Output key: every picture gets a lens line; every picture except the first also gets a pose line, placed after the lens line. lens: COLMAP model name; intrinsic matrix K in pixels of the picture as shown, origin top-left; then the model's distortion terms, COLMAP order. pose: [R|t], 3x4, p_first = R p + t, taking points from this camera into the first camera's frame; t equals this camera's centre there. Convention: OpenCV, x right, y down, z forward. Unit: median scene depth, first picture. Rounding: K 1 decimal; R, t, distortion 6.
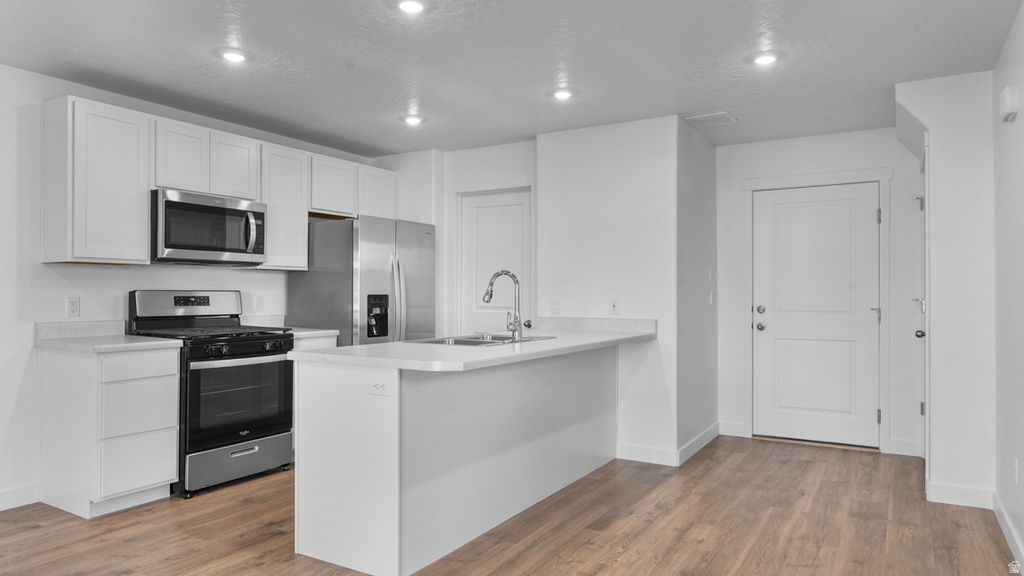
lens RADIAL K [[664.1, 0, 511.6], [0, 664.1, 286.8], [0, 0, 1]] dist [0.008330, 0.000090]
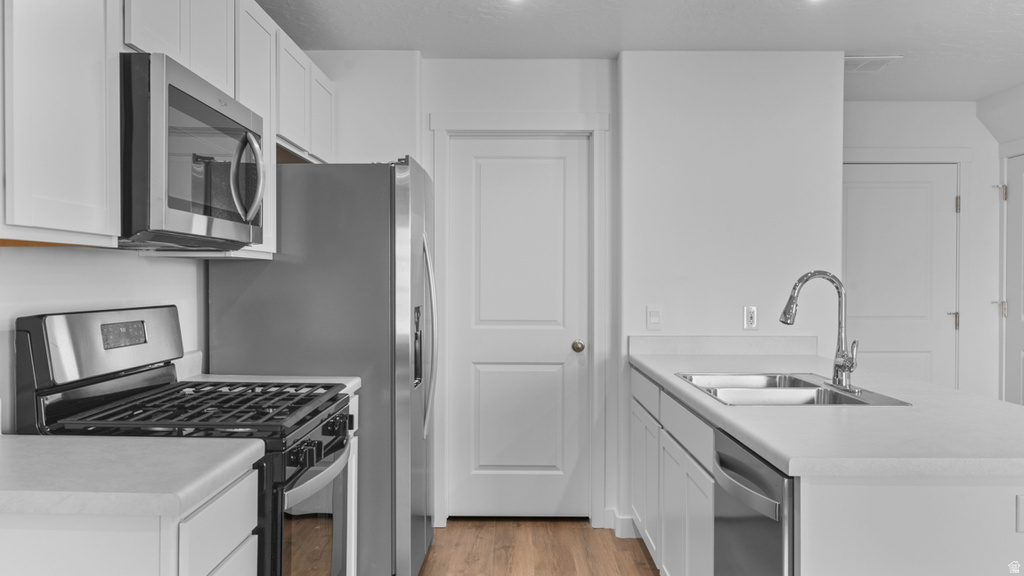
lens RADIAL K [[825.2, 0, 512.7], [0, 825.2, 291.9], [0, 0, 1]] dist [-0.012307, -0.002766]
pose [[0.855850, -0.008138, 0.517161, -0.593501], [-0.004143, 0.999736, 0.022587, -0.019439], [-0.517208, -0.021474, 0.855590, 0.477994]]
